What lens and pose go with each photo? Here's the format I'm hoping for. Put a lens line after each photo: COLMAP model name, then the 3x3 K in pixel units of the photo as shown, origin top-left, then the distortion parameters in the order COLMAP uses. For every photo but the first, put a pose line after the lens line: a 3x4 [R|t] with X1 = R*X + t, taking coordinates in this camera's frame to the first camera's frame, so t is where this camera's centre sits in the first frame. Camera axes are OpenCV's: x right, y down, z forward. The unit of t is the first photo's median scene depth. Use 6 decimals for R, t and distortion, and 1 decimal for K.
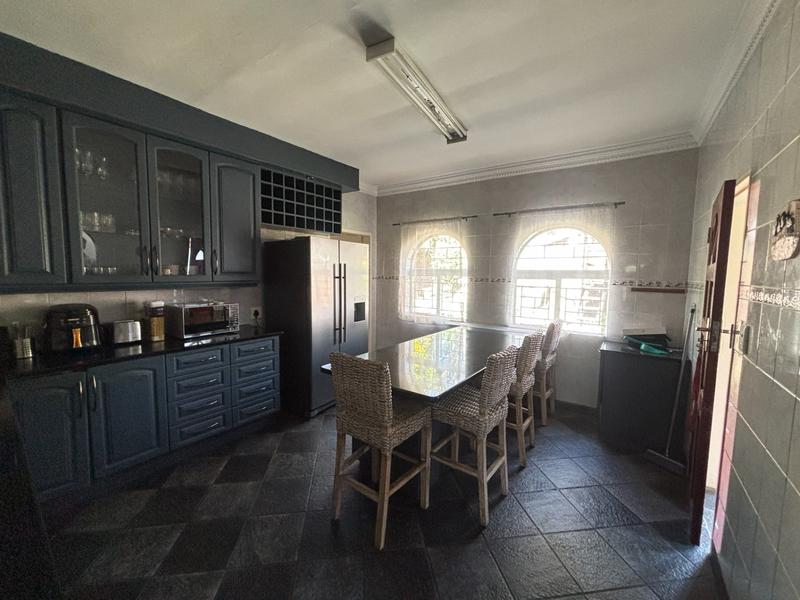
lens RADIAL K [[321.8, 0, 397.5], [0, 321.8, 299.9], [0, 0, 1]] dist [-0.000365, -0.000212]
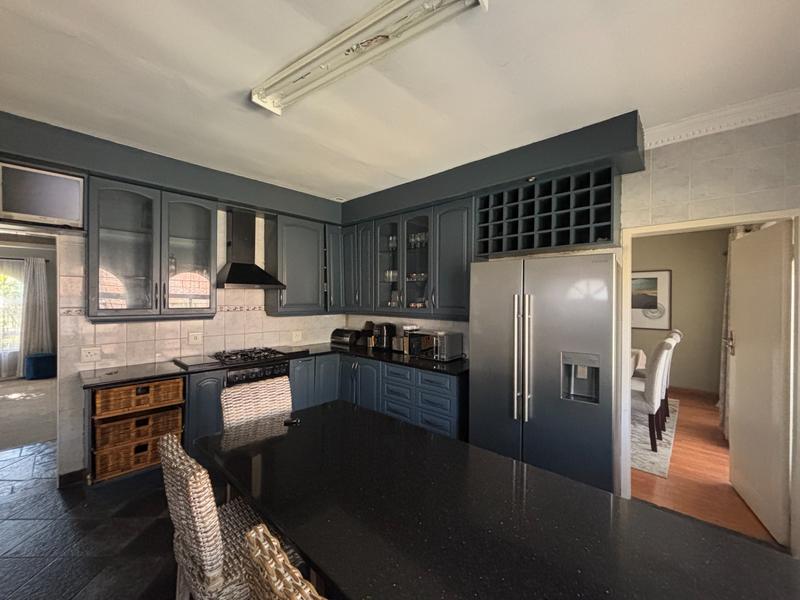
lens RADIAL K [[321.8, 0, 398.1], [0, 321.8, 297.9], [0, 0, 1]] dist [-0.000365, -0.000212]
pose [[-0.109618, -0.017918, -0.993812, 0.517670], [-0.097901, 0.995171, -0.007144, -0.081575], [0.989141, 0.096512, -0.110843, 0.863272]]
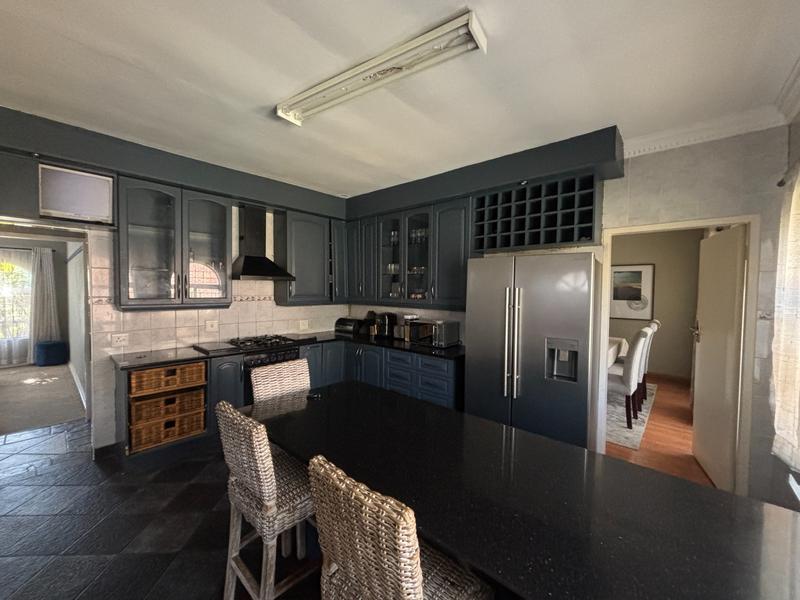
lens RADIAL K [[321.8, 0, 397.5], [0, 321.8, 298.3], [0, 0, 1]] dist [-0.000365, -0.000212]
pose [[-0.094671, 0.012912, -0.995425, 0.605409], [-0.102926, 0.994430, 0.022688, -0.082908], [0.990174, 0.104603, -0.092814, 0.847108]]
